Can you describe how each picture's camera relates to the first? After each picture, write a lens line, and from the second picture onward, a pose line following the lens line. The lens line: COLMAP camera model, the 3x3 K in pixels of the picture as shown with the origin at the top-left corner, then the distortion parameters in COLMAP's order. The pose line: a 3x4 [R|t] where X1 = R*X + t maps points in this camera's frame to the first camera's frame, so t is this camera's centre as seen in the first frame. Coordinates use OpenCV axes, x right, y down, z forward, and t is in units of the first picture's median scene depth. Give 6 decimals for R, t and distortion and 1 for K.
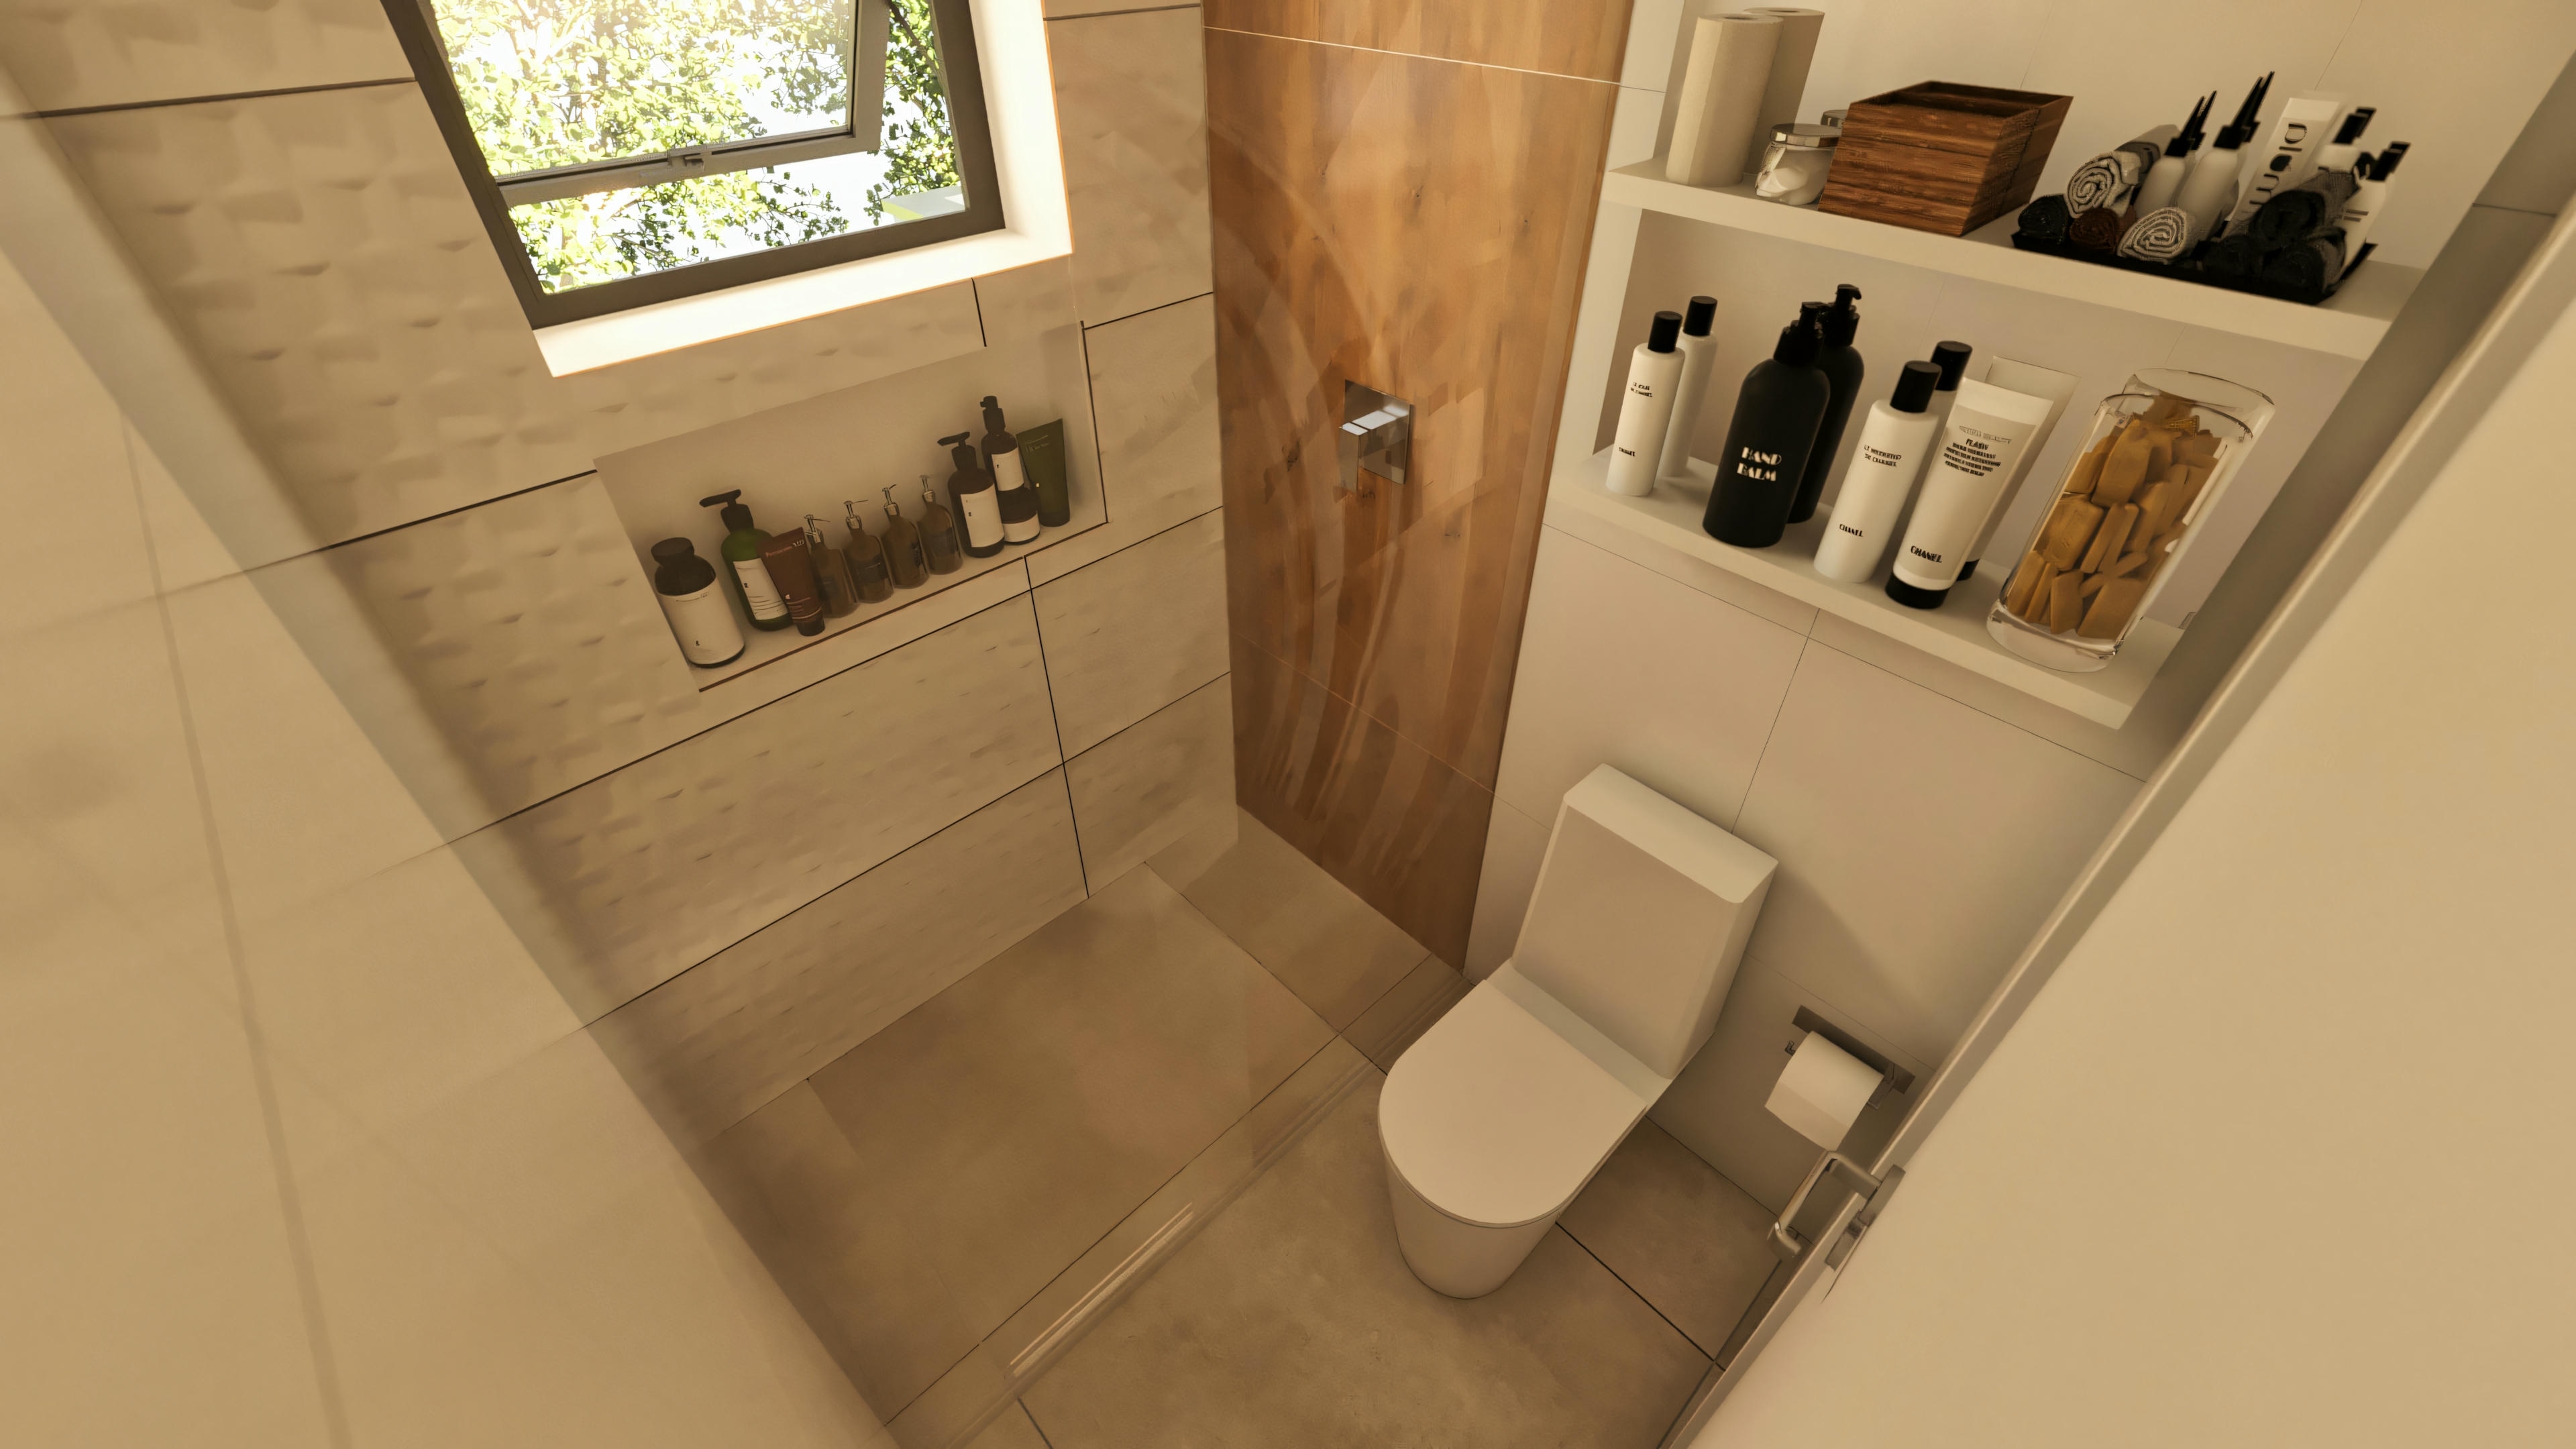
lens RADIAL K [[1020.8, 0, 1292.4], [0, 1020.8, 733.7], [0, 0, 1]] dist [-0.002664, -0.000213]
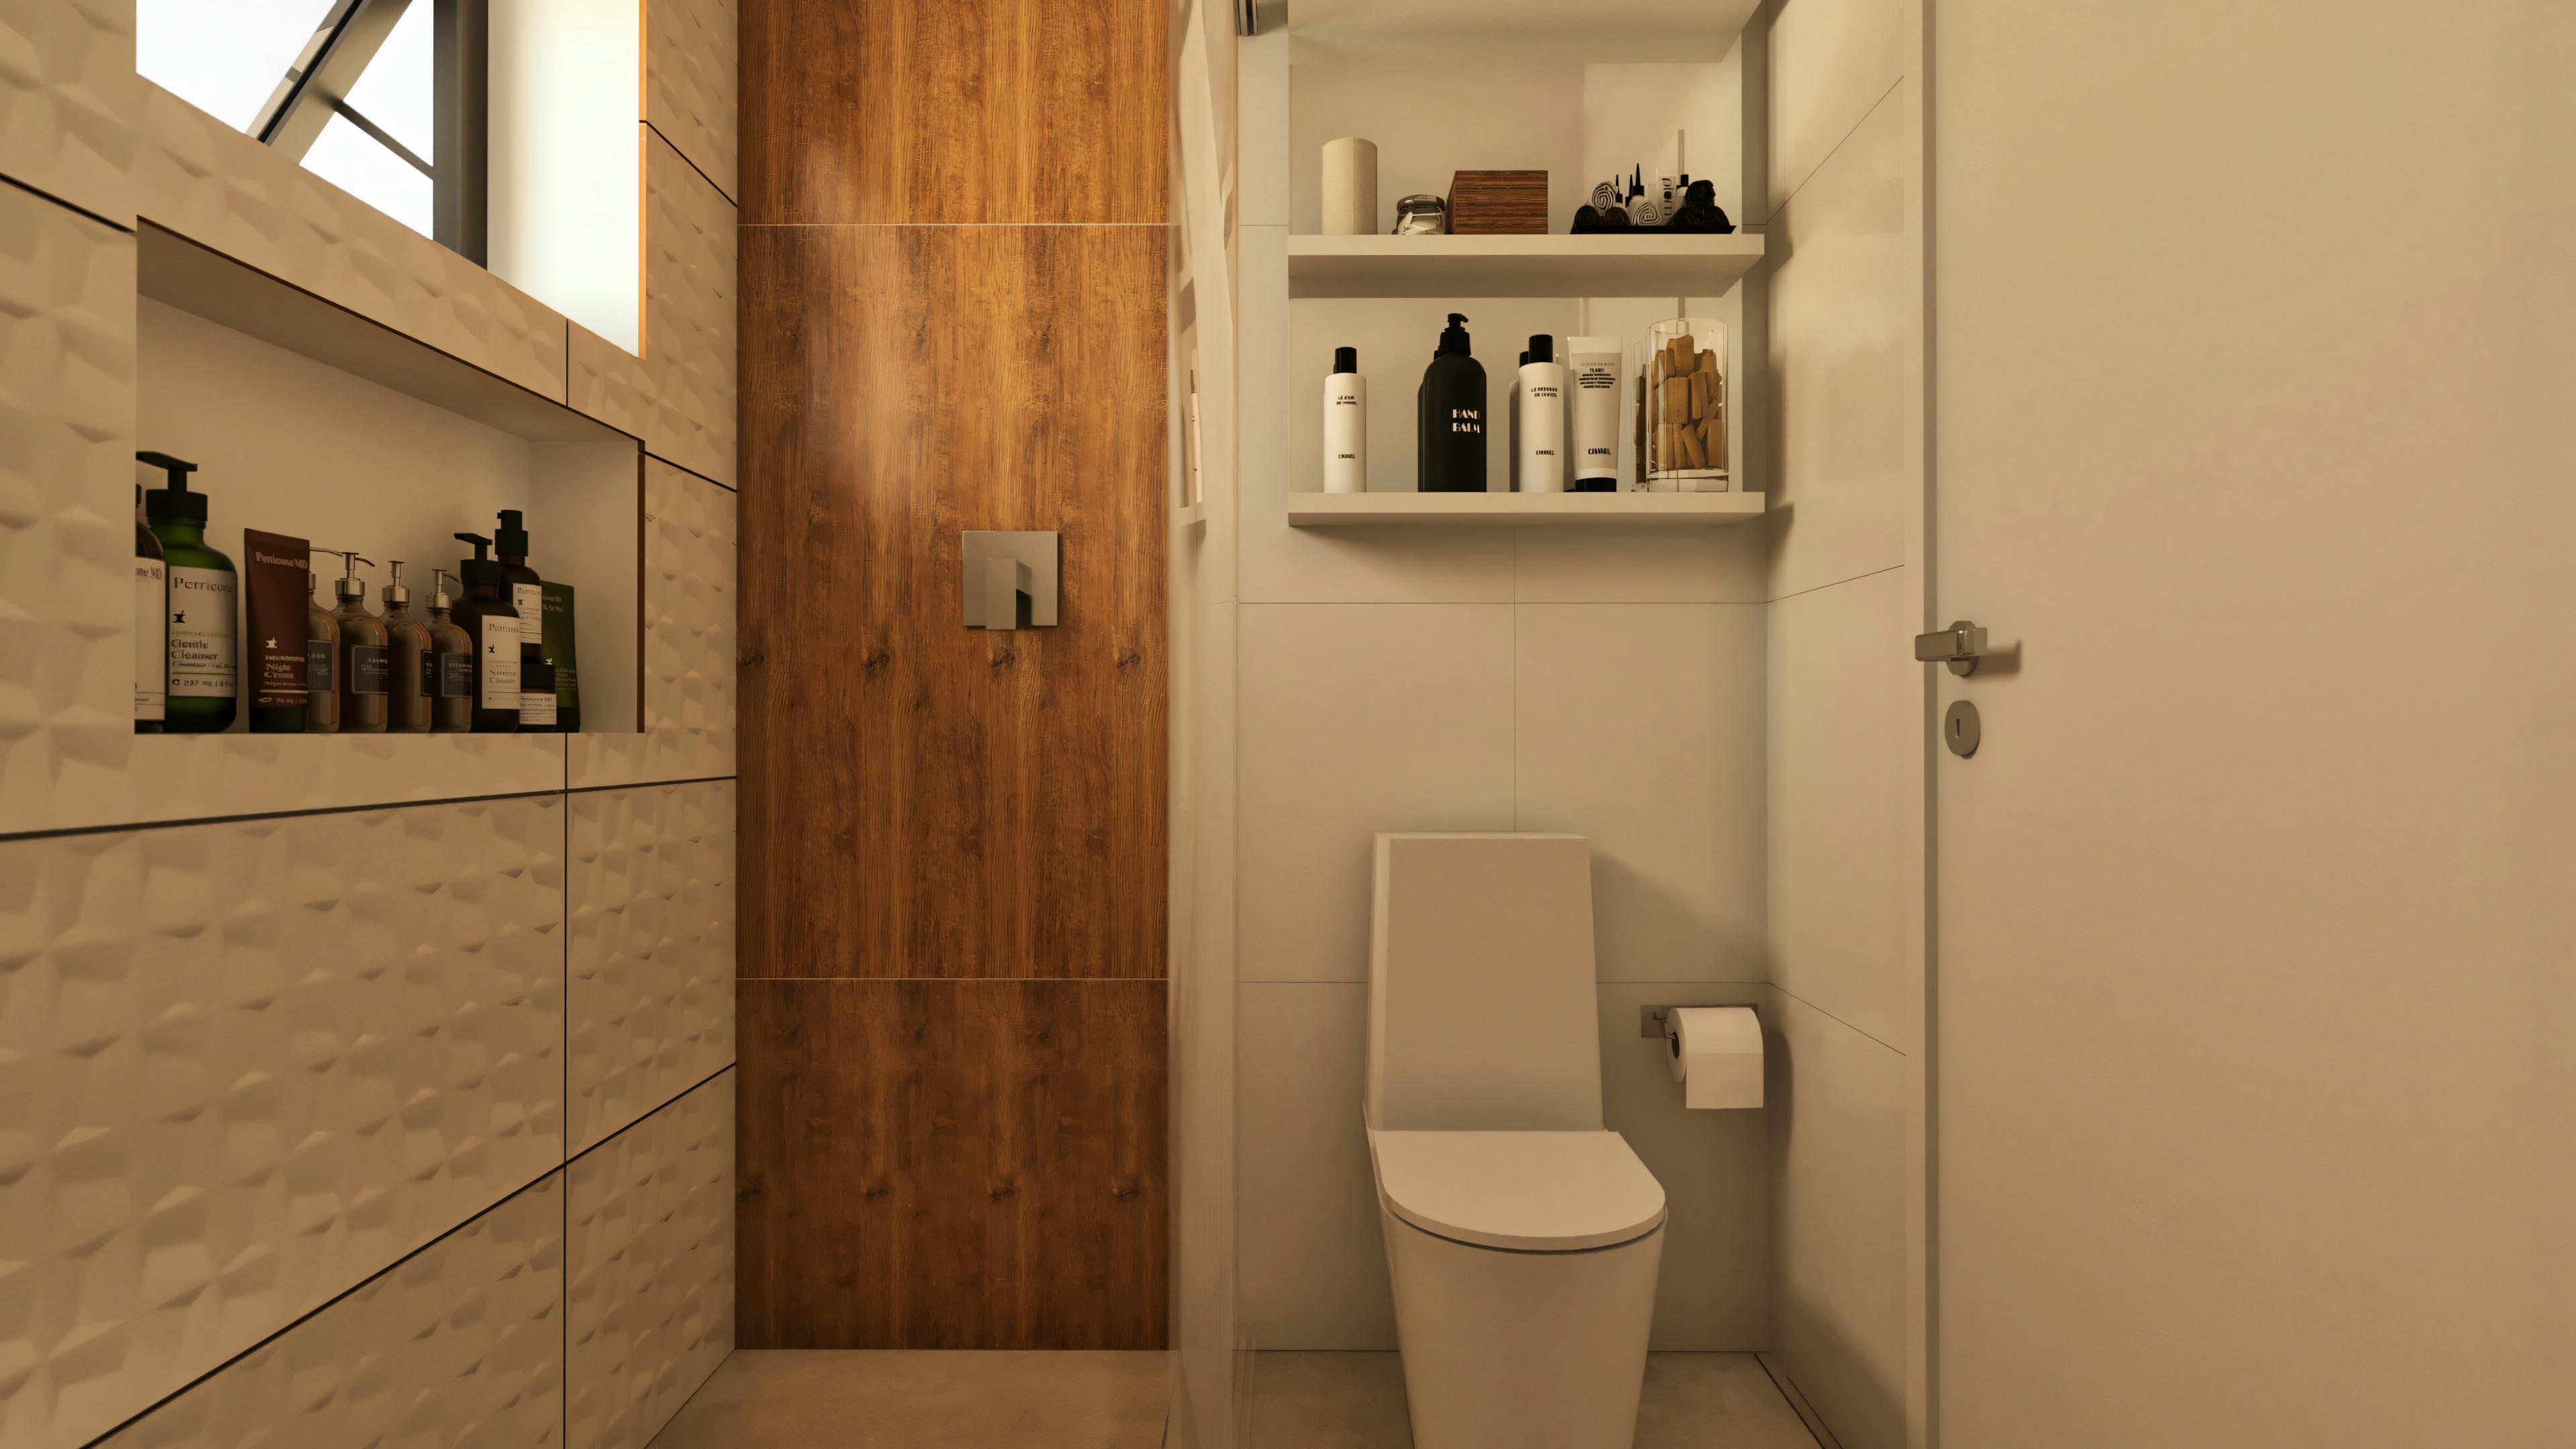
lens RADIAL K [[1346.8, 0, 1286.2], [0, 1346.8, 719.4], [0, 0, 1]] dist [0.002181, -0.000394]
pose [[0.686756, 0.008410, 0.726840, -0.855505], [0.474230, 0.752631, -0.456785, 0.633726], [-0.550884, 0.658389, 0.512886, 0.486605]]
